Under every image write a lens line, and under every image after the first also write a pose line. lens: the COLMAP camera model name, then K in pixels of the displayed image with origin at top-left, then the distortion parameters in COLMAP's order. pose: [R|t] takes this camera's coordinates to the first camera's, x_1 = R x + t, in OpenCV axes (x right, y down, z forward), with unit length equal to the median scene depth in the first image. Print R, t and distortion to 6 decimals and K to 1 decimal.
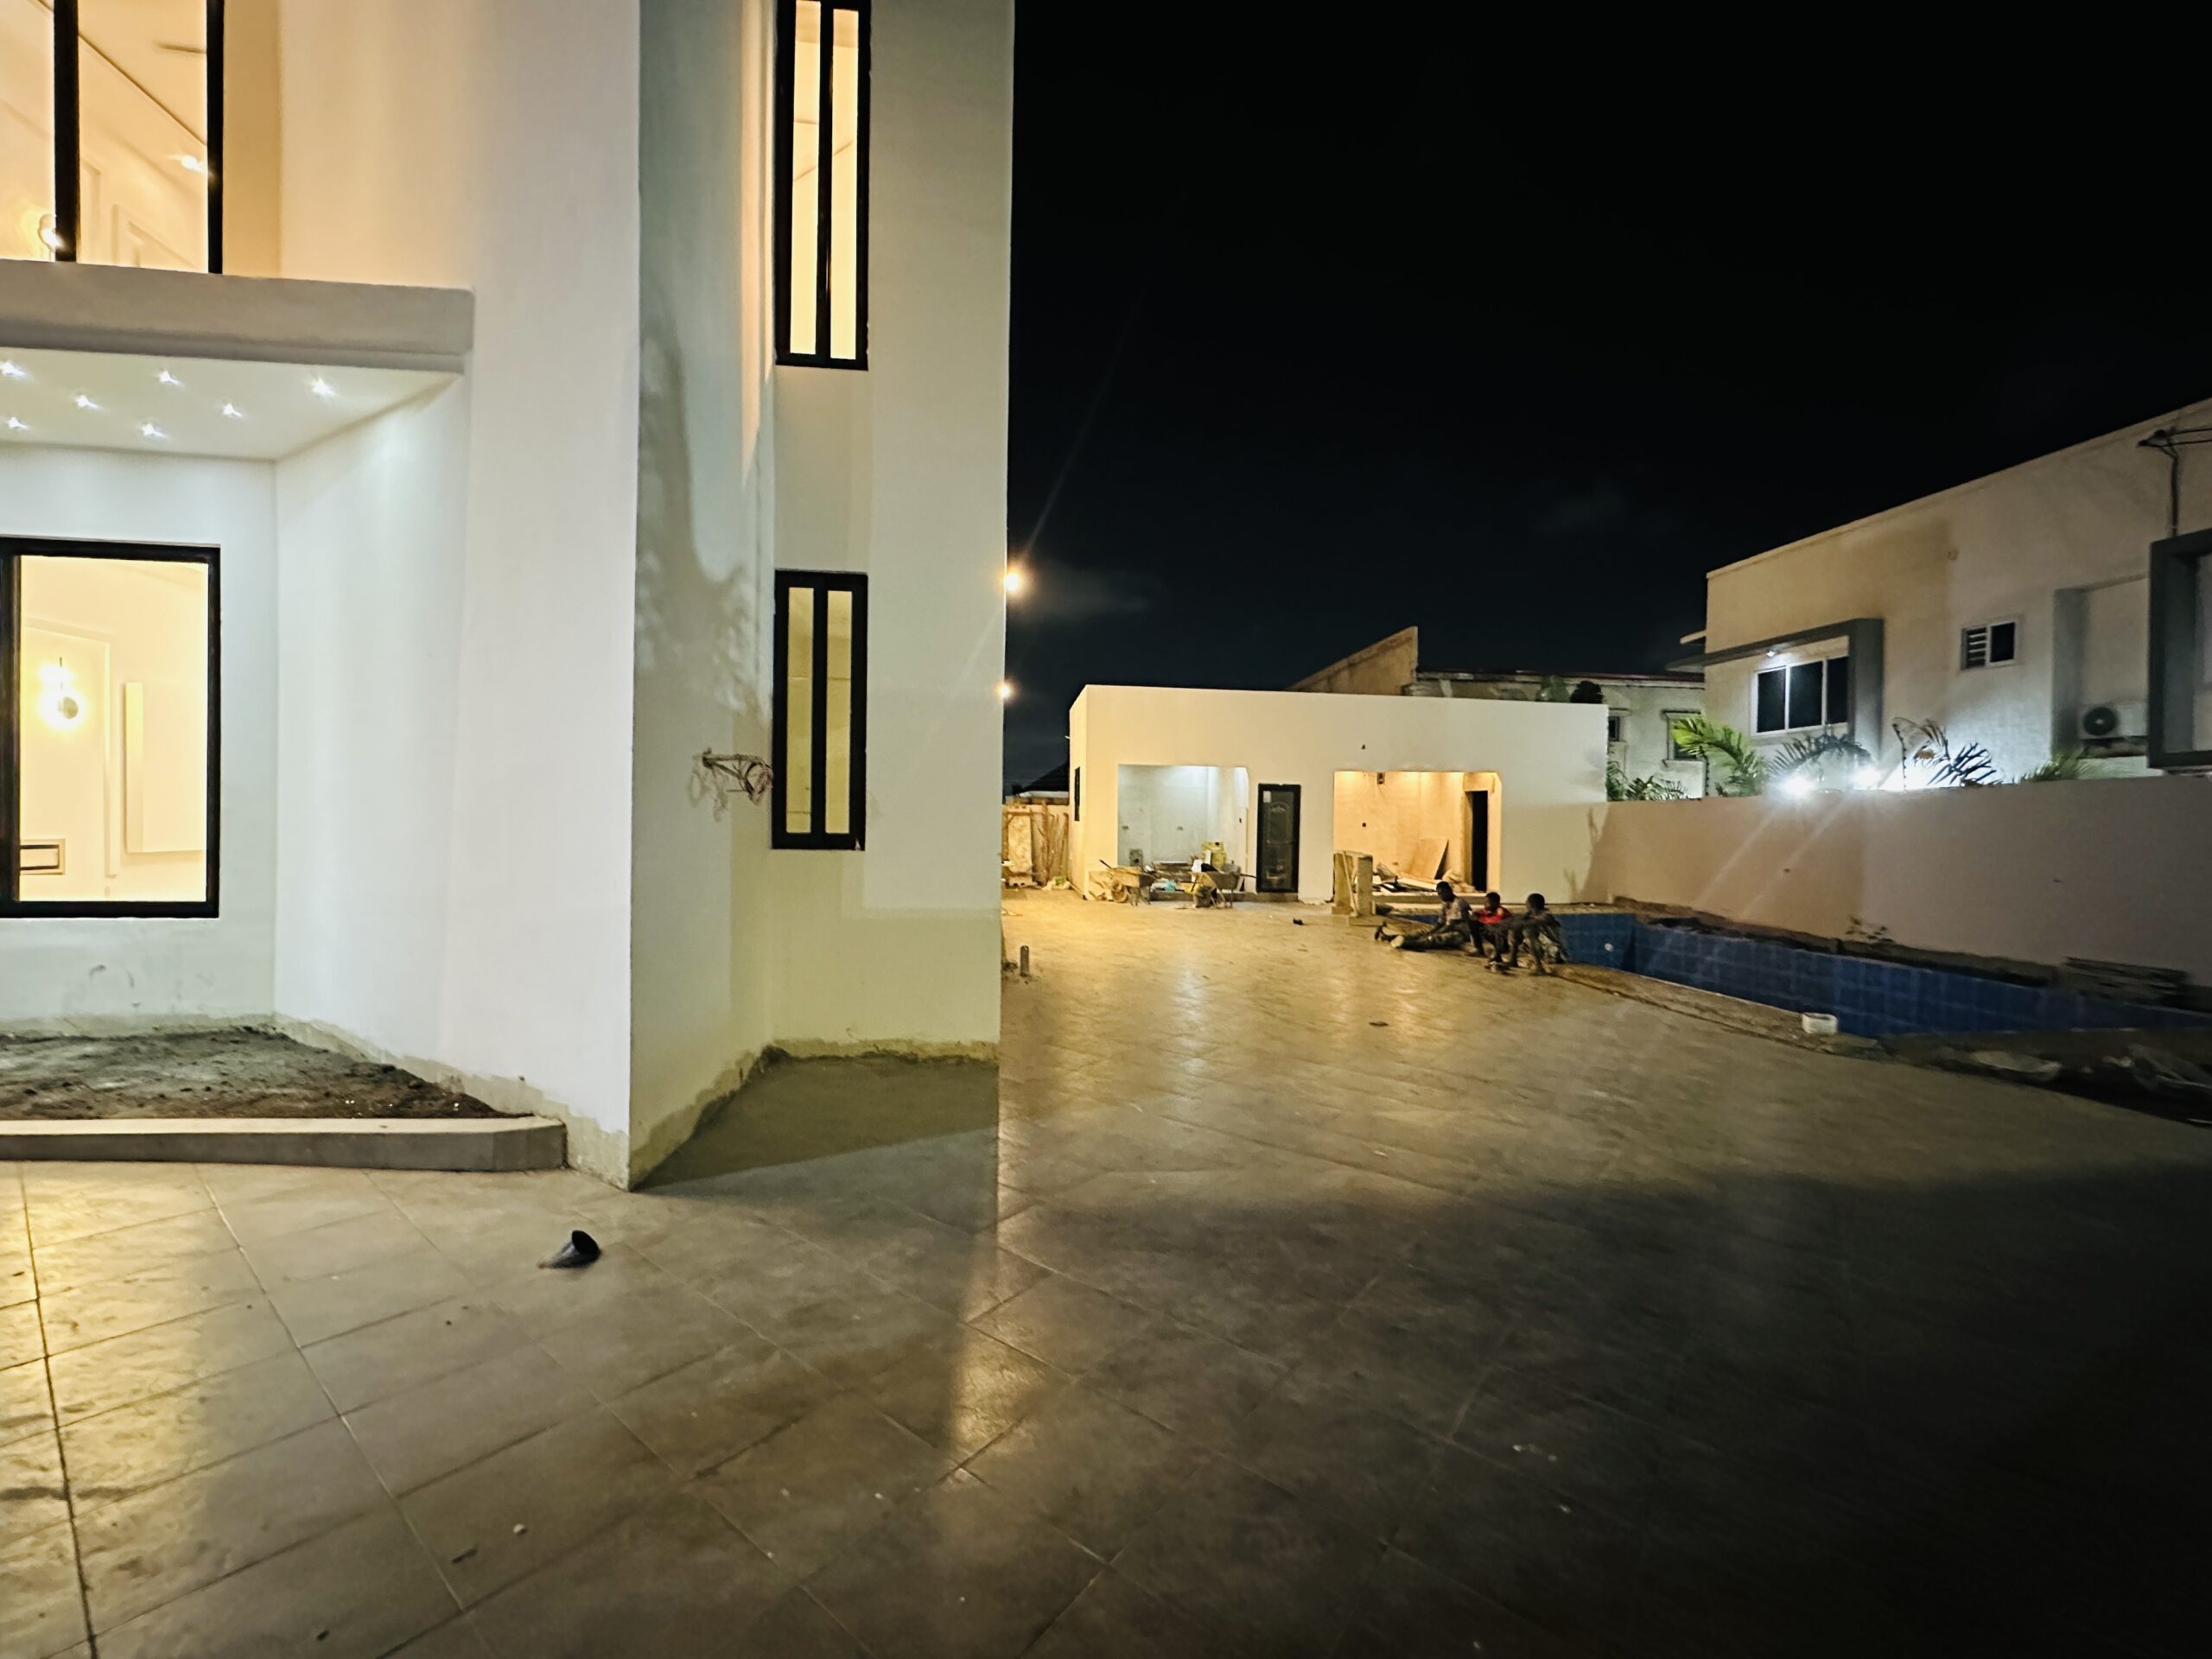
lens RADIAL K [[887.7, 0, 1104.1], [0, 887.7, 828.6], [0, 0, 1]] dist [-0.002642, 0.000657]
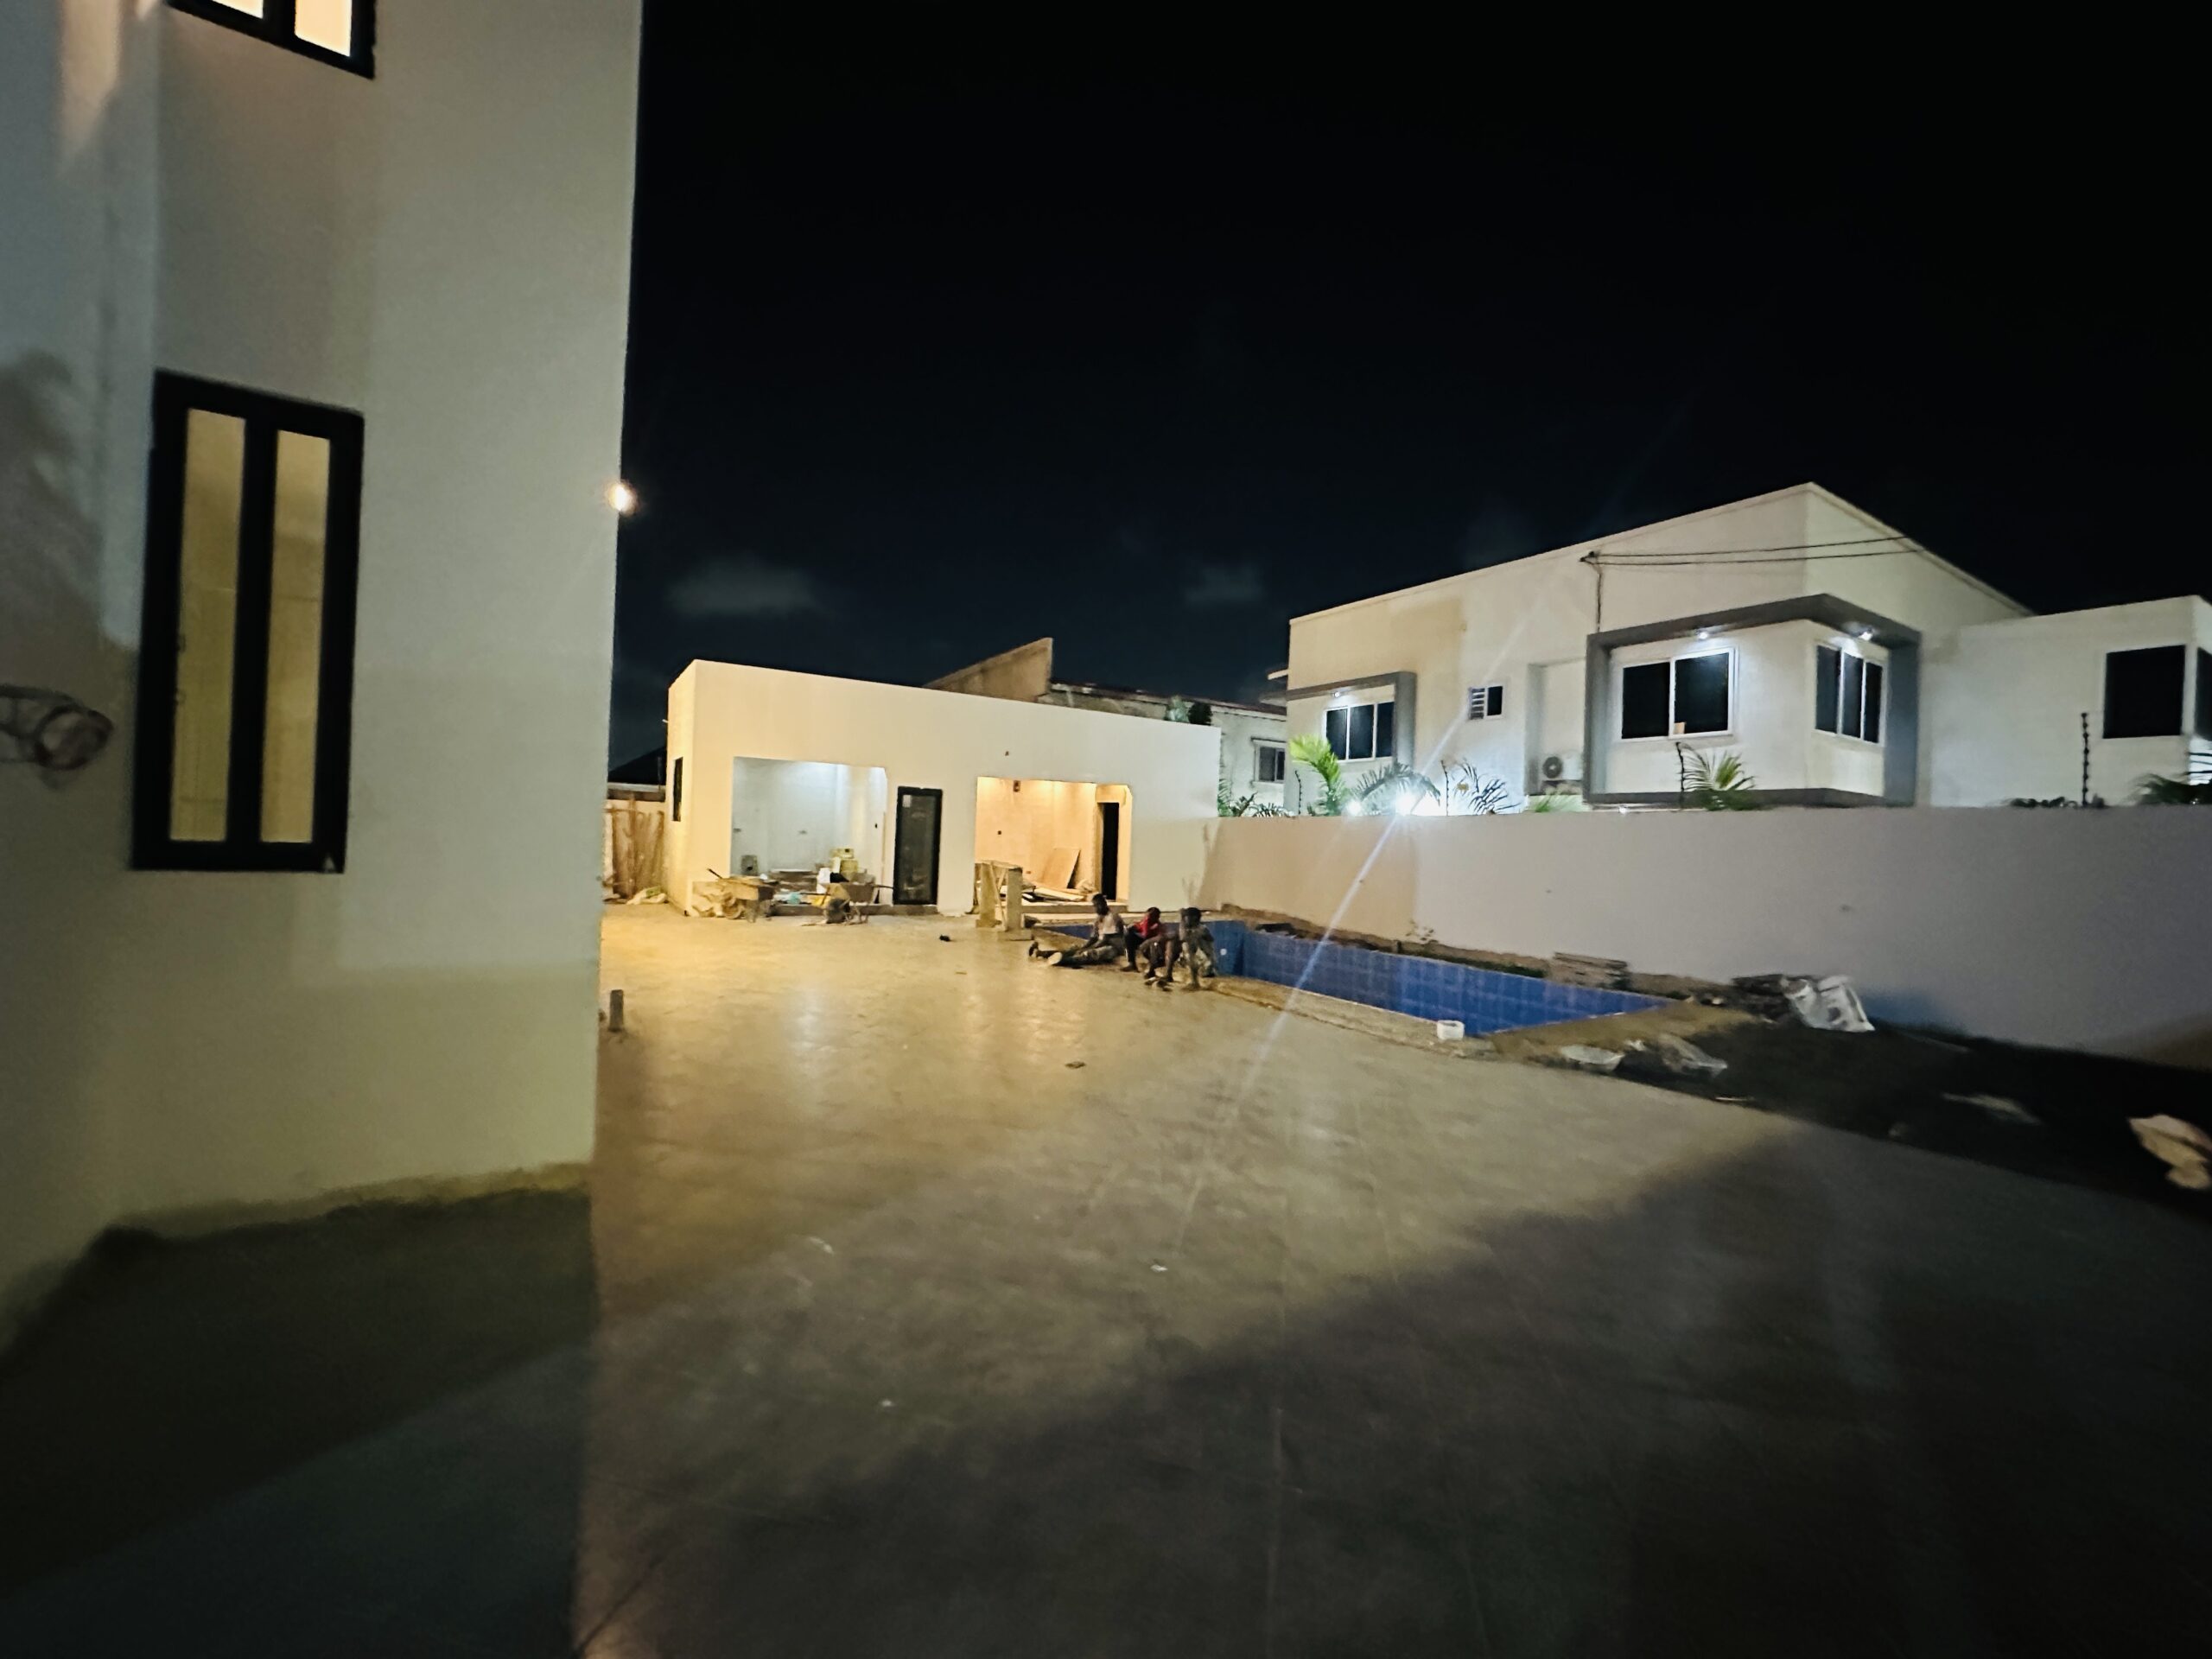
lens RADIAL K [[887.7, 0, 1104.8], [0, 887.7, 828.1], [0, 0, 1]] dist [-0.002642, 0.000657]
pose [[0.906924, 0.024268, 0.420595, -0.055171], [-0.022477, 0.999705, -0.009216, -0.011431], [-0.420695, -0.001095, 0.907202, 0.237468]]
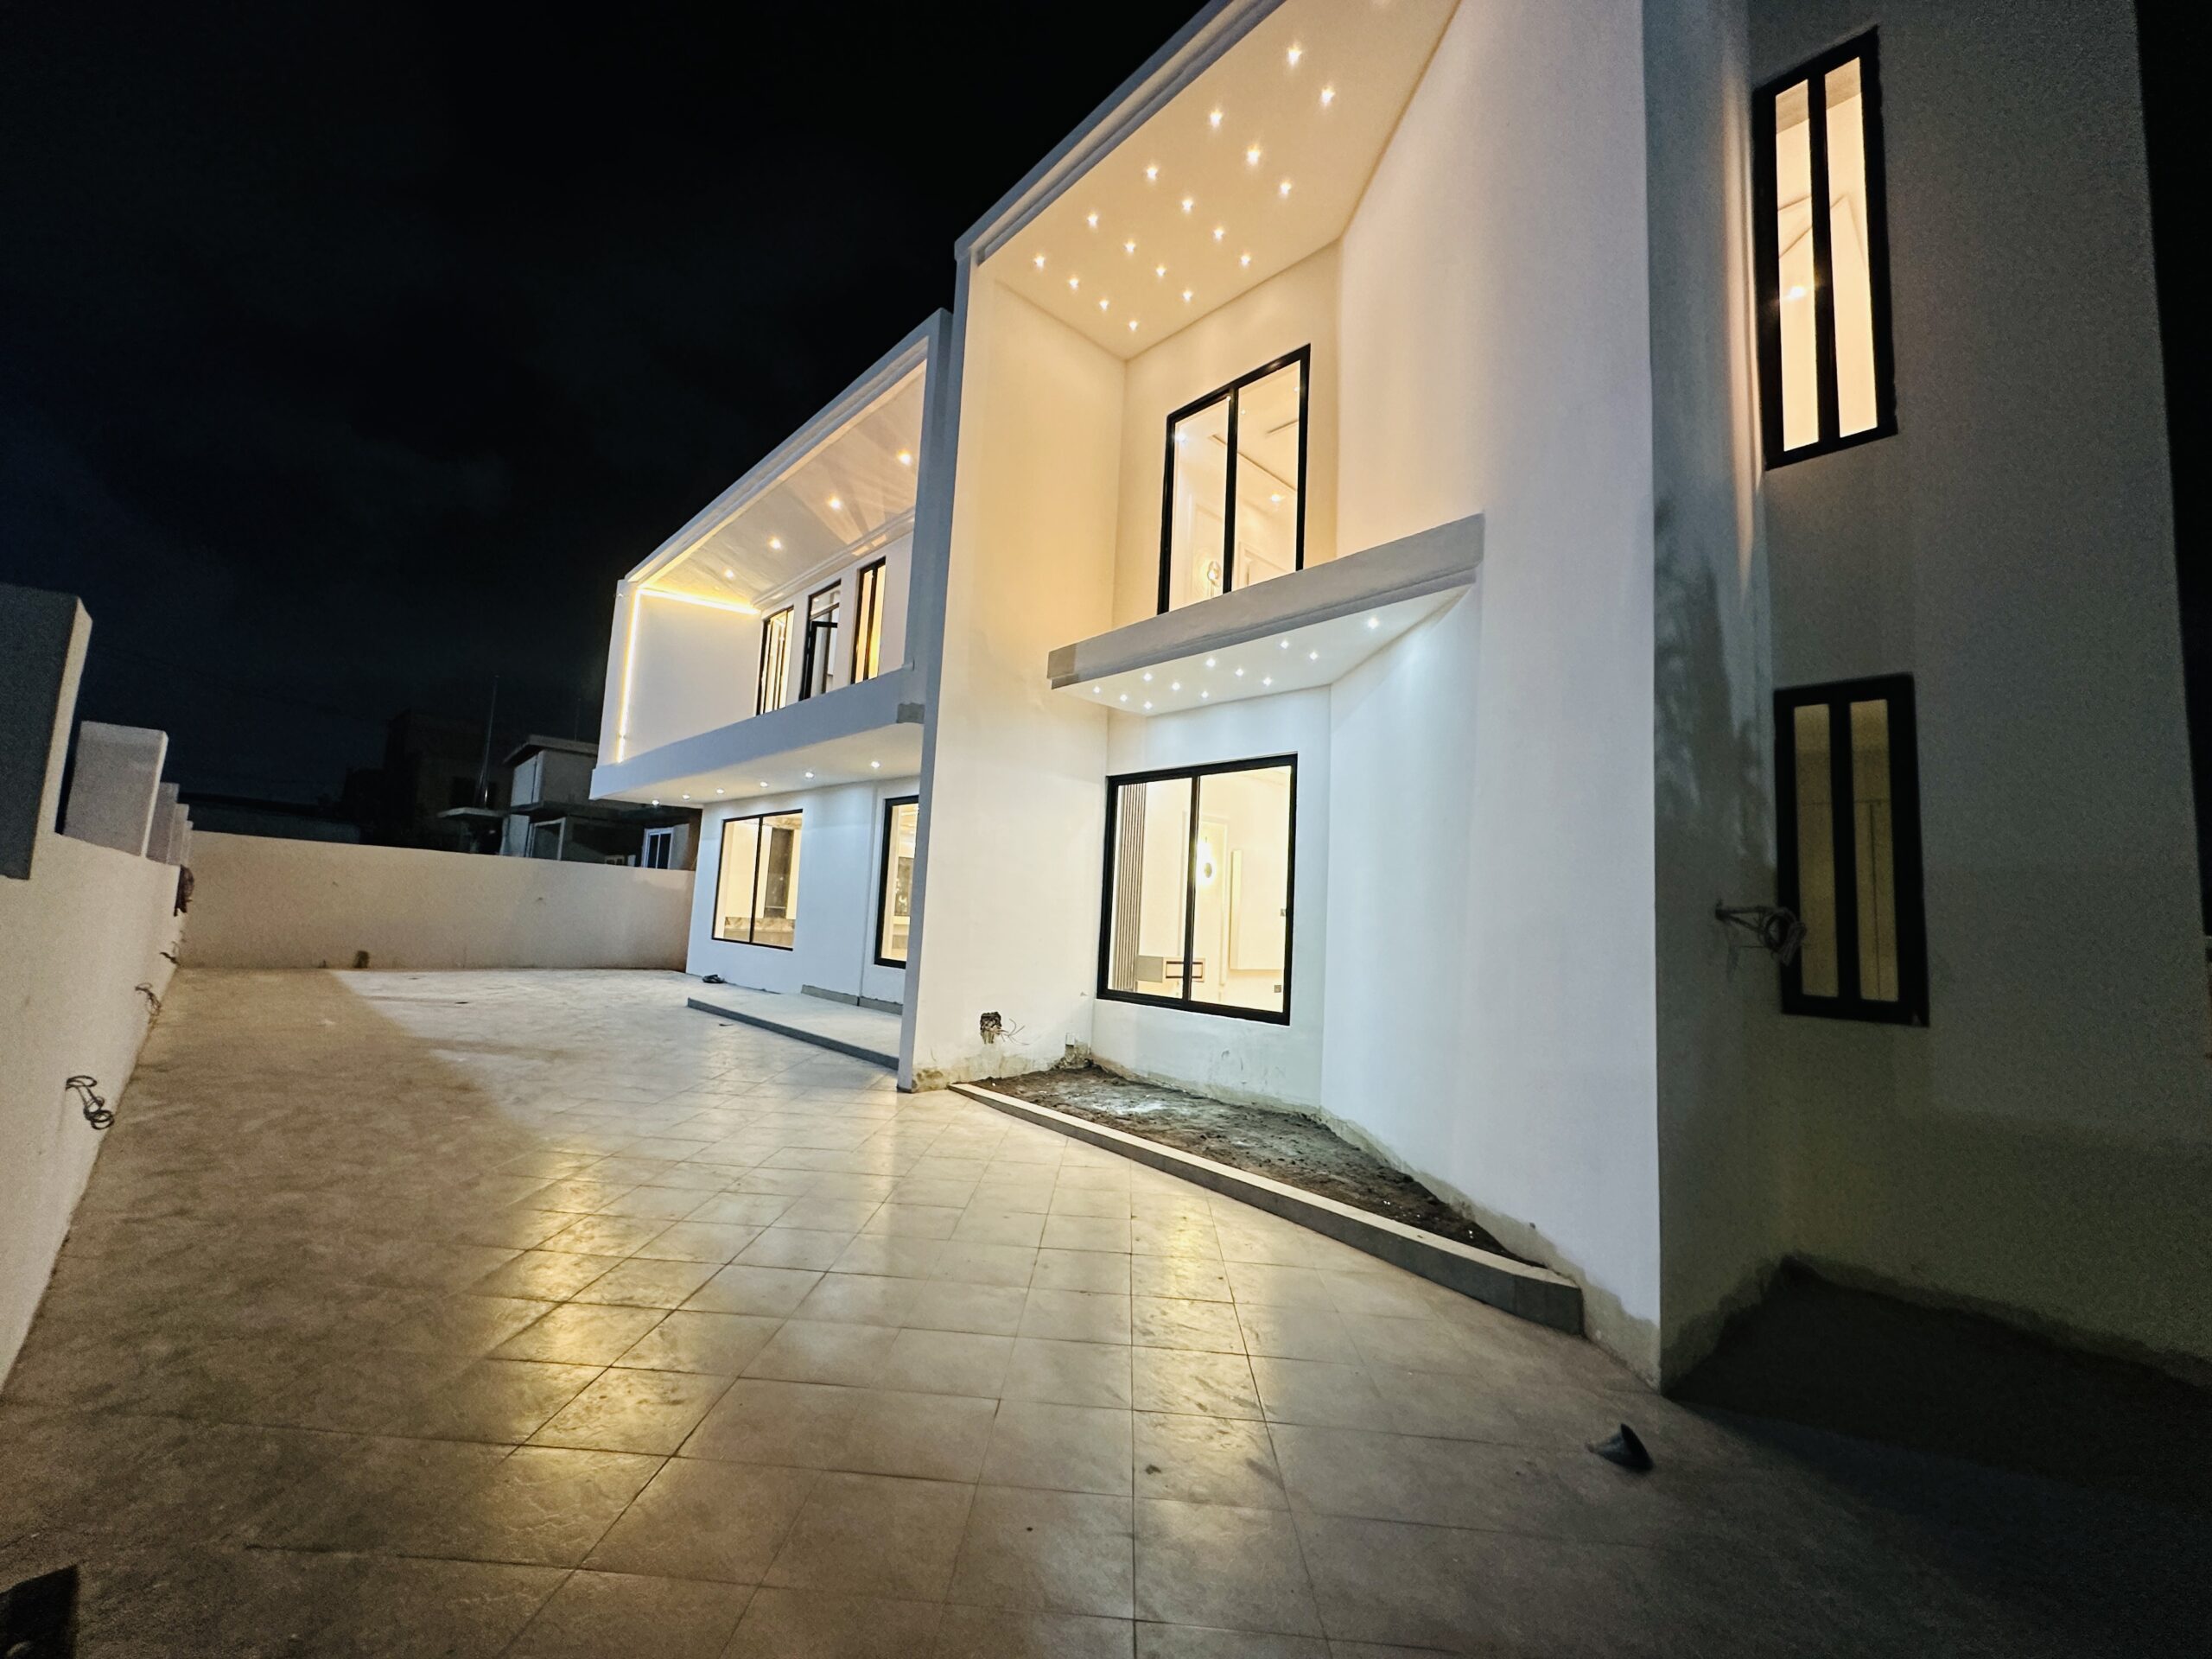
lens RADIAL K [[887.7, 0, 1101.7], [0, 887.7, 829.0], [0, 0, 1]] dist [-0.002642, 0.000657]
pose [[0.589032, -0.067844, -0.805257, -0.063970], [-0.051170, 0.991339, -0.120952, -0.015293], [0.806488, 0.112450, 0.580458, -0.031753]]
